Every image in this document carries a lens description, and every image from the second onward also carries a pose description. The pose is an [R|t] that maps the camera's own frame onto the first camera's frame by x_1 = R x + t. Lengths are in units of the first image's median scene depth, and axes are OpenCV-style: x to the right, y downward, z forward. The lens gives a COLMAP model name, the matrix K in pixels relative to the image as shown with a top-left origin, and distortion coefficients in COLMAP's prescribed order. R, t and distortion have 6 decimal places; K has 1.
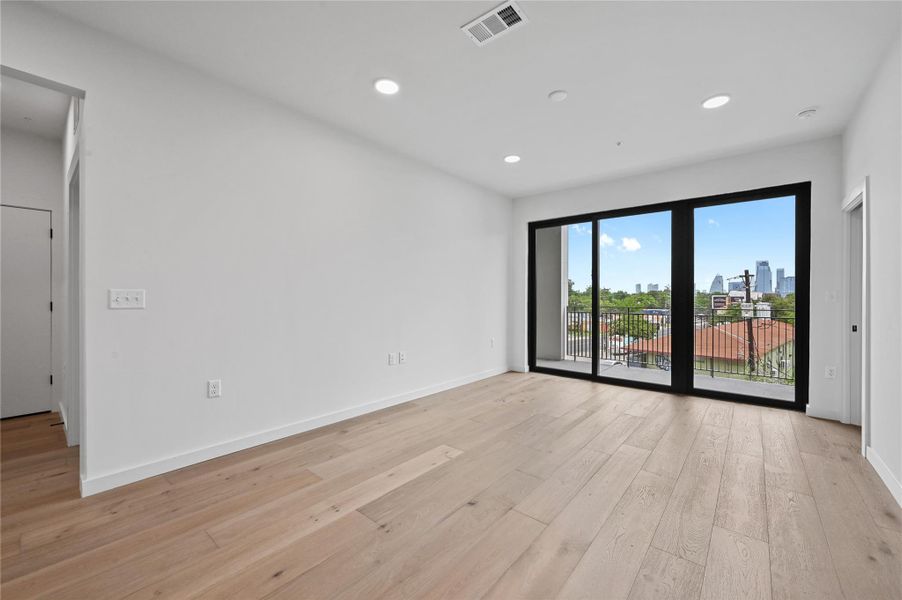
lens RADIAL K [[357.5, 0, 452.6], [0, 357.5, 297.5], [0, 0, 1]] dist [-0.000749, 0.000172]
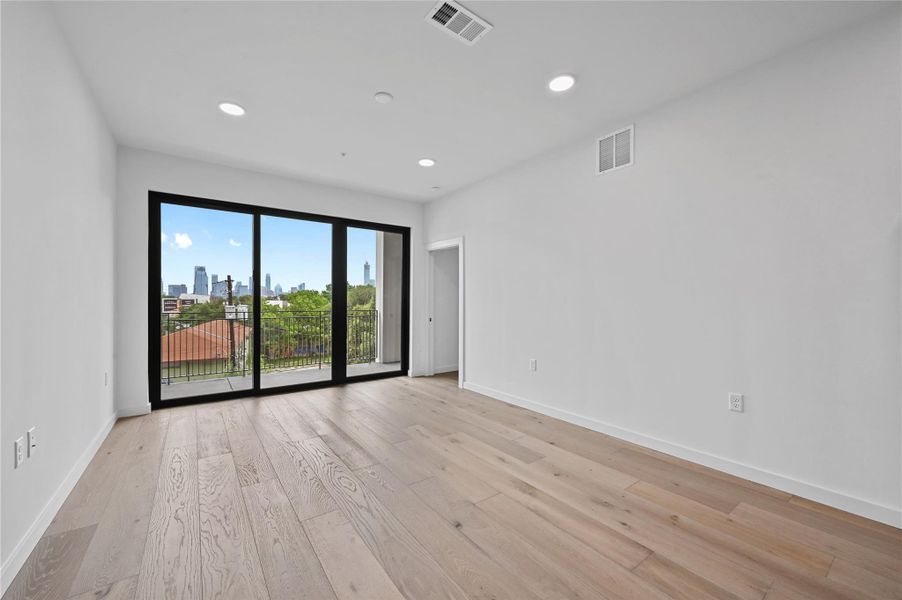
lens RADIAL K [[357.5, 0, 451.0], [0, 357.5, 302.0], [0, 0, 1]] dist [-0.000749, 0.000172]
pose [[0.246974, -0.003741, 0.969015, -0.339357], [-0.000047, 0.999992, 0.003873, -0.002322], [-0.969022, -0.001002, 0.246972, 0.316035]]
